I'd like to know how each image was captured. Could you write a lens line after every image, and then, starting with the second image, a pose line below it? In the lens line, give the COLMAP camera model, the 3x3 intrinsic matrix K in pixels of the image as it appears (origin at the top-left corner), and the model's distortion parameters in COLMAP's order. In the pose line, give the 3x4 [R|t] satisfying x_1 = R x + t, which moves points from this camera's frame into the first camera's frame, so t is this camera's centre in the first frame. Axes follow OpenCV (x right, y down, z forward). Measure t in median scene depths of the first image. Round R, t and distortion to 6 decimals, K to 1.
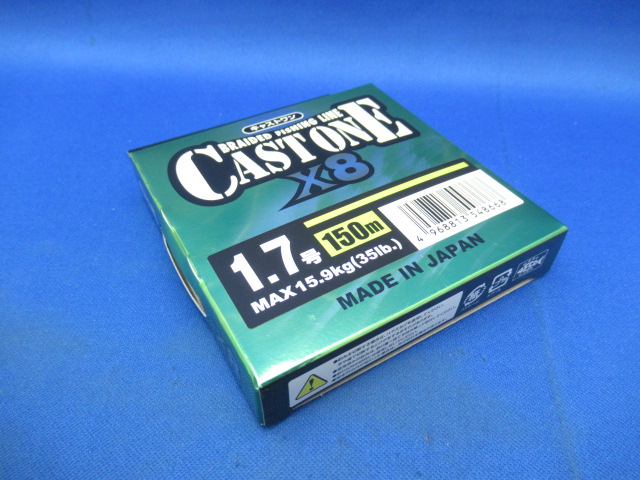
lens RADIAL K [[472.3, 0, 320.0], [0, 472.3, 240.0], [0, 0, 1]] dist [0.007780, 0.000238]
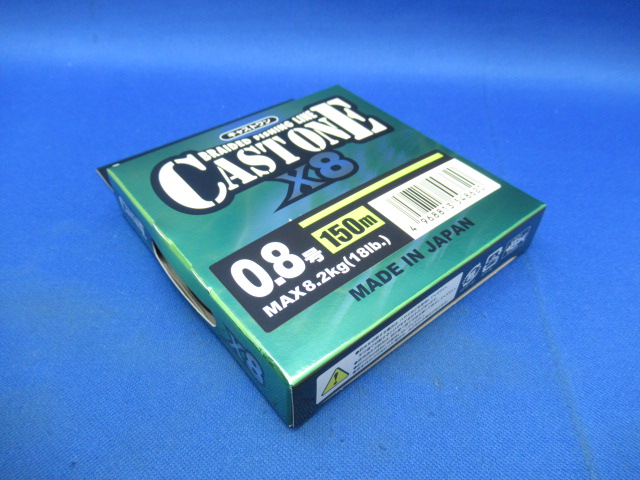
lens RADIAL K [[472.3, 0, 320.0], [0, 472.3, 240.0], [0, 0, 1]] dist [0.007780, 0.000238]
pose [[0.988338, -0.095363, 0.118717, -0.106496], [0.097432, 0.995173, -0.011739, 0.015559], [-0.117024, 0.023169, 0.992859, -0.002273]]
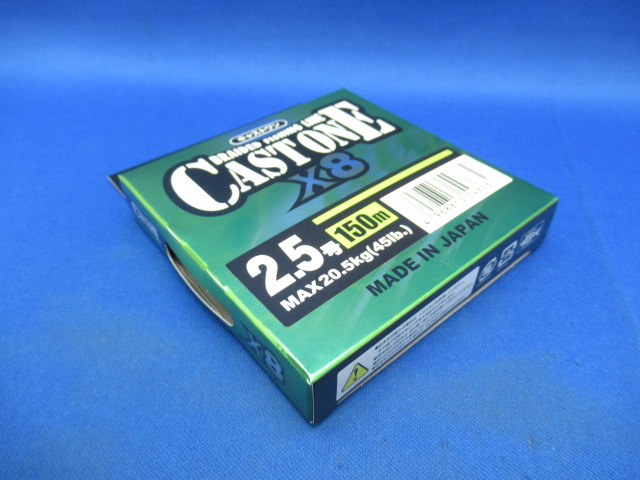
lens RADIAL K [[472.3, 0, 320.0], [0, 472.3, 240.0], [0, 0, 1]] dist [0.007780, 0.000238]
pose [[0.986454, -0.118032, 0.113917, -0.129103], [0.123347, 0.991526, -0.040775, 0.041912], [-0.108139, 0.054274, 0.992653, 0.002327]]
